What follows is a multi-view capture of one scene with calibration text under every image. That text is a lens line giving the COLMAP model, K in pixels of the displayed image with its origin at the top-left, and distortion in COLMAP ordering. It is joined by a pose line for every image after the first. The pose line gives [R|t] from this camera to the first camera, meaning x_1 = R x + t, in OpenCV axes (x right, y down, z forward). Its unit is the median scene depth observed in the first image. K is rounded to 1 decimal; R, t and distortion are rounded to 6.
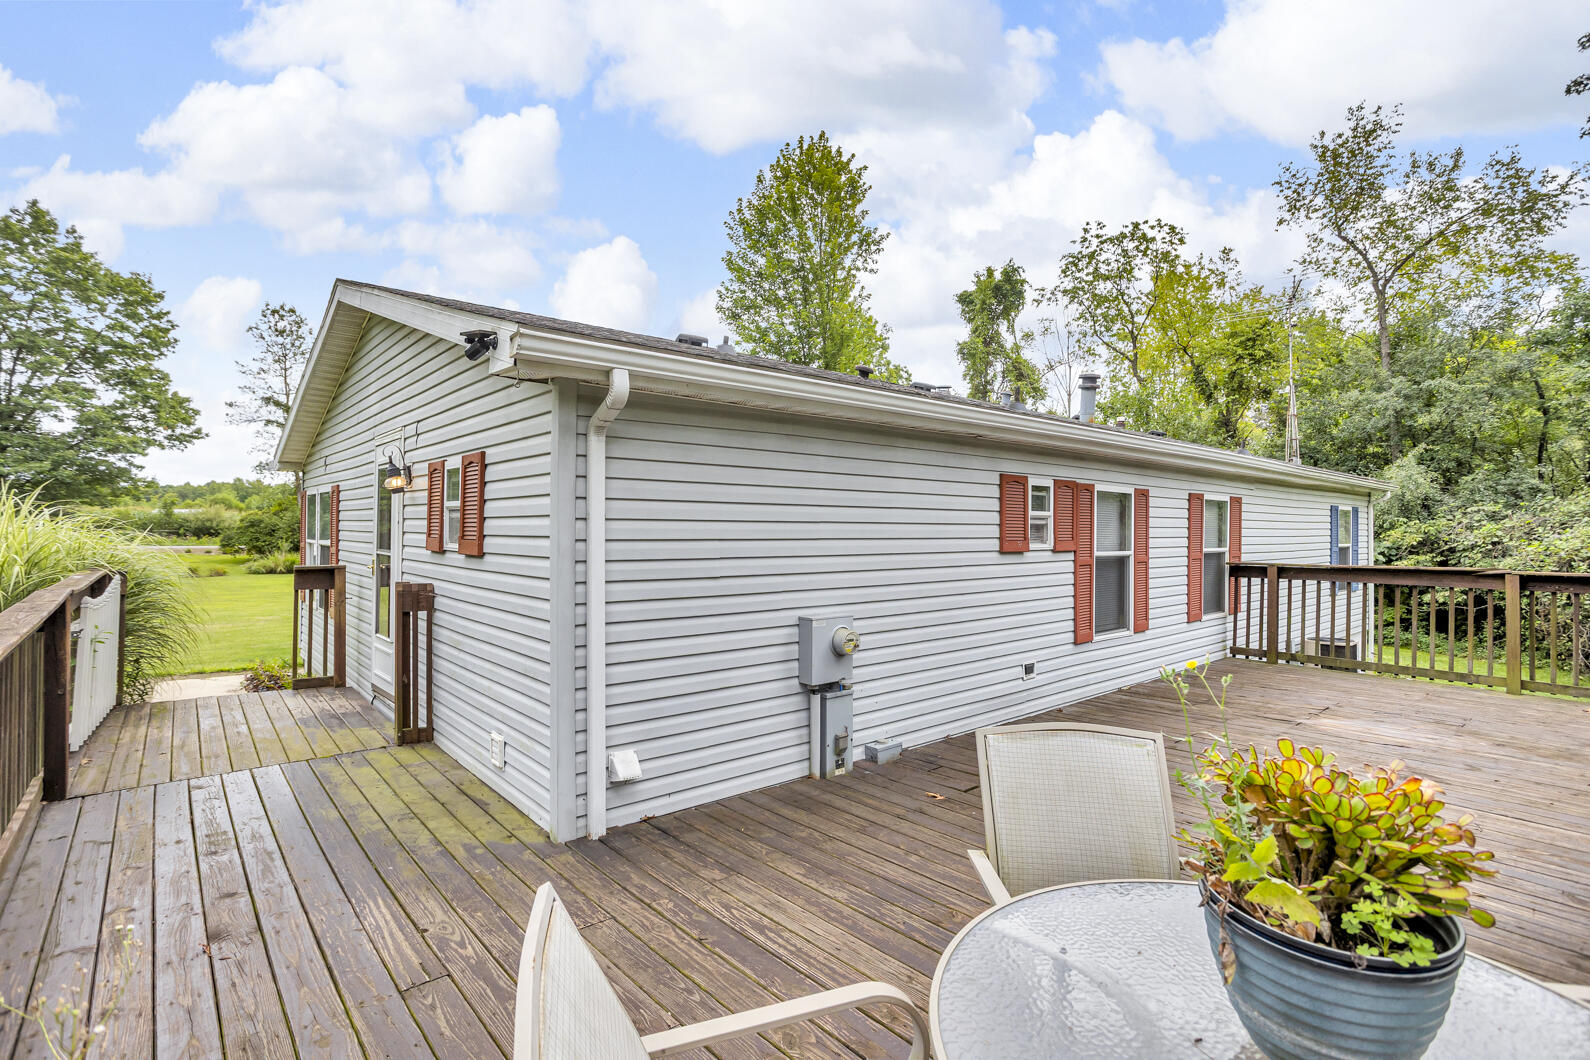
lens RADIAL K [[750.5, 0, 804.5], [0, 750.5, 532.5], [0, 0, 1]] dist [0.003659, 0.000888]
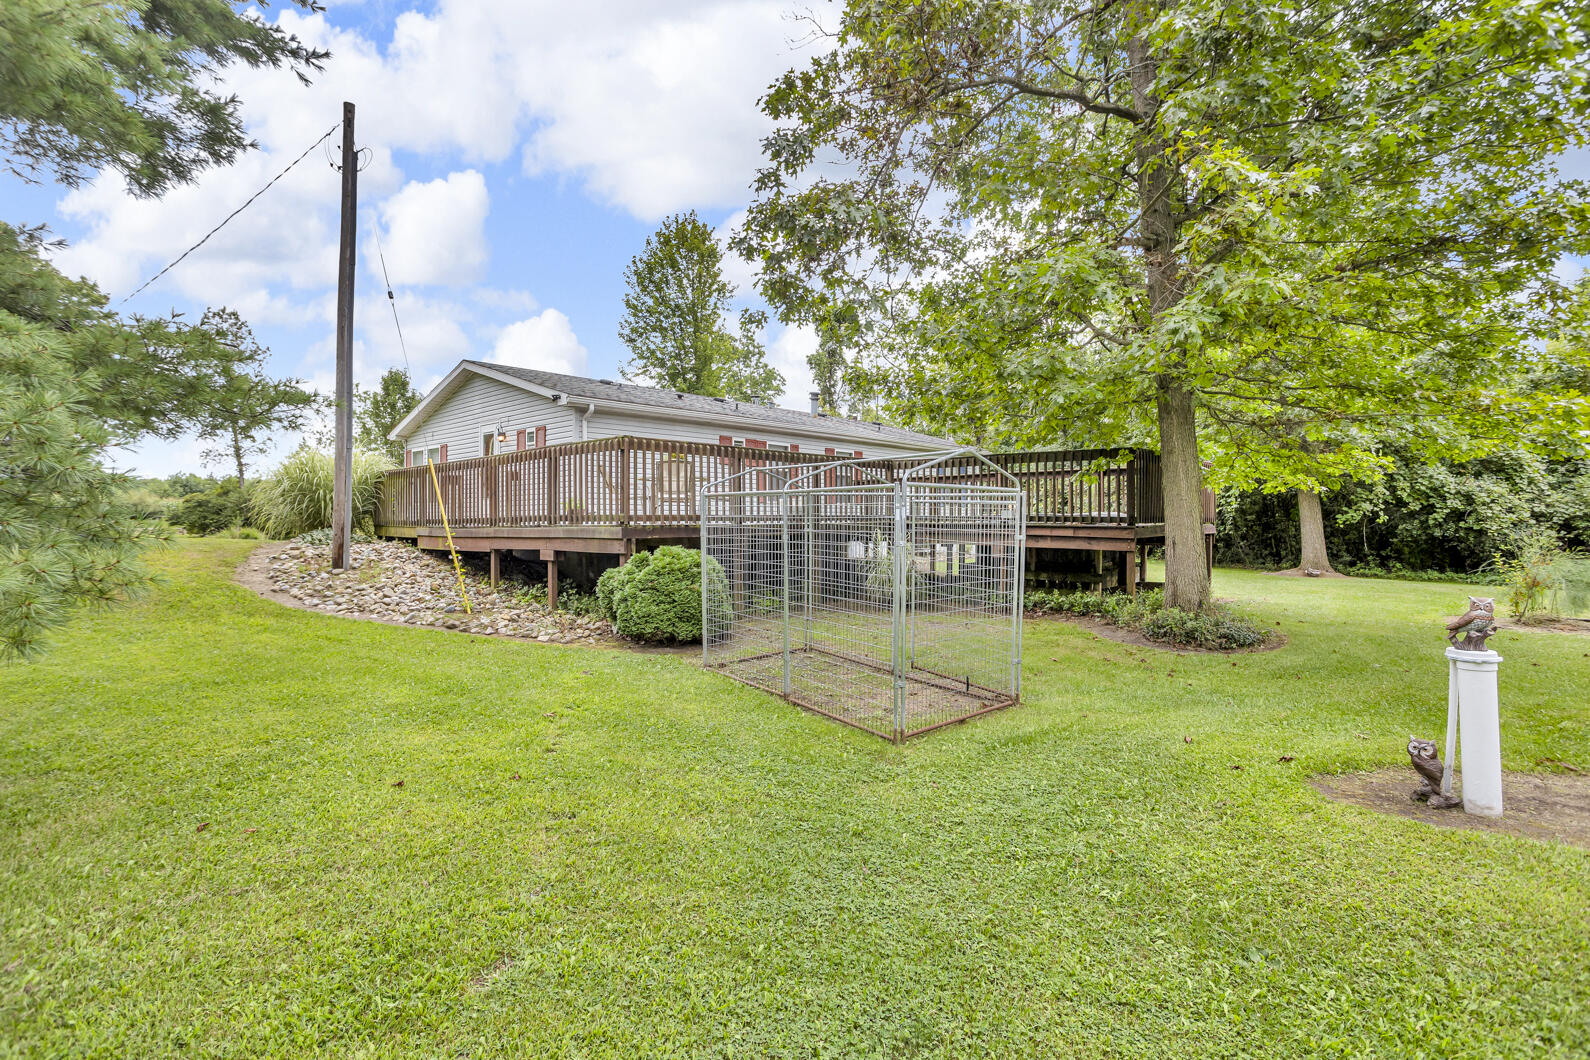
lens RADIAL K [[750.5, 0, 789.5], [0, 750.5, 540.8], [0, 0, 1]] dist [0.003659, 0.000888]
pose [[0.994824, -0.012584, 0.100830, 0.055606], [0.010493, 0.999719, 0.021242, 0.062276], [-0.101069, -0.020075, 0.994677, -0.441769]]
